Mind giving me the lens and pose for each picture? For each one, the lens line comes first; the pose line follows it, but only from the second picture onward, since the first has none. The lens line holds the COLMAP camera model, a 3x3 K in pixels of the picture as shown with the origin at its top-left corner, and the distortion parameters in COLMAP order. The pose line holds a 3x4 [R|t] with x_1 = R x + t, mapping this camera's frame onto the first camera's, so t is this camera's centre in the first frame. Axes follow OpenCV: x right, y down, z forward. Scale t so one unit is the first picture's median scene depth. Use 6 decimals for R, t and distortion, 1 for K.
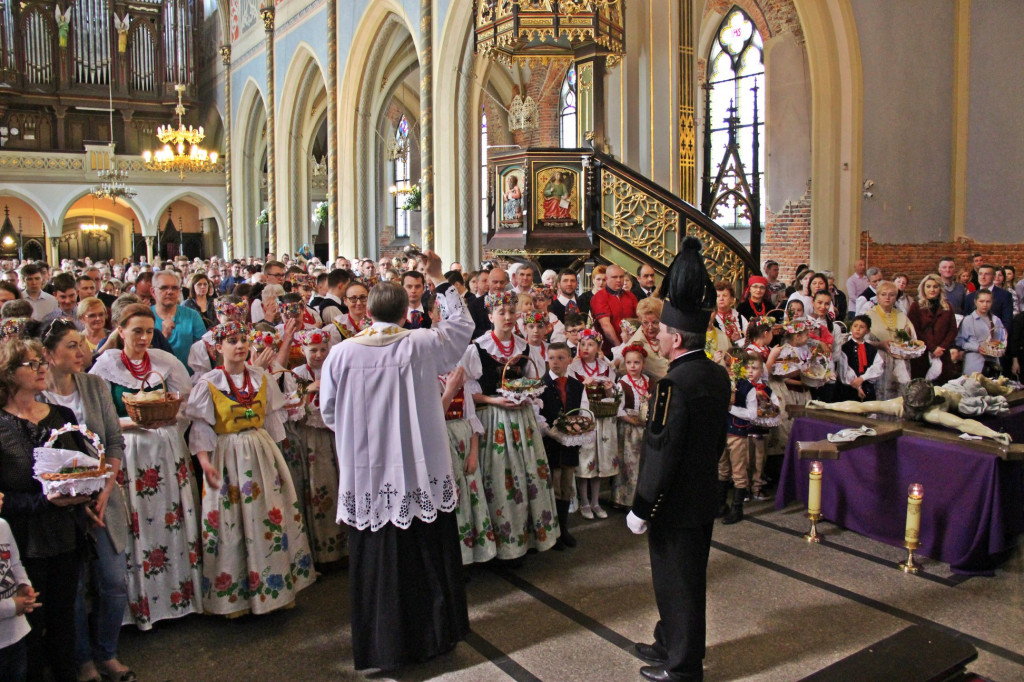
lens RADIAL K [[832.9, 0, 517.4], [0, 832.9, 334.8], [0, 0, 1]] dist [-0.185416, 0.142885]
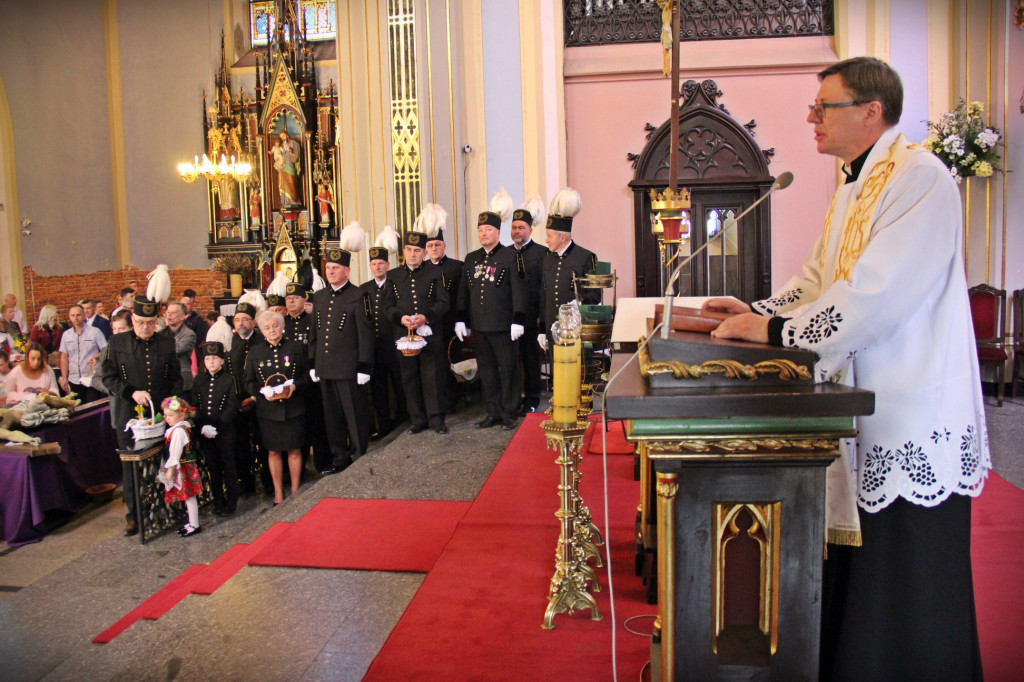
lens RADIAL K [[832.1, 0, 512.0], [0, 832.1, 341.0], [0, 0, 1]] dist [-0.152419, 0.088272]
pose [[0.655730, -0.094948, 0.749002, 0.045304], [0.100435, 0.994214, 0.038105, -0.003742], [-0.748286, 0.050239, 0.661471, -0.174545]]
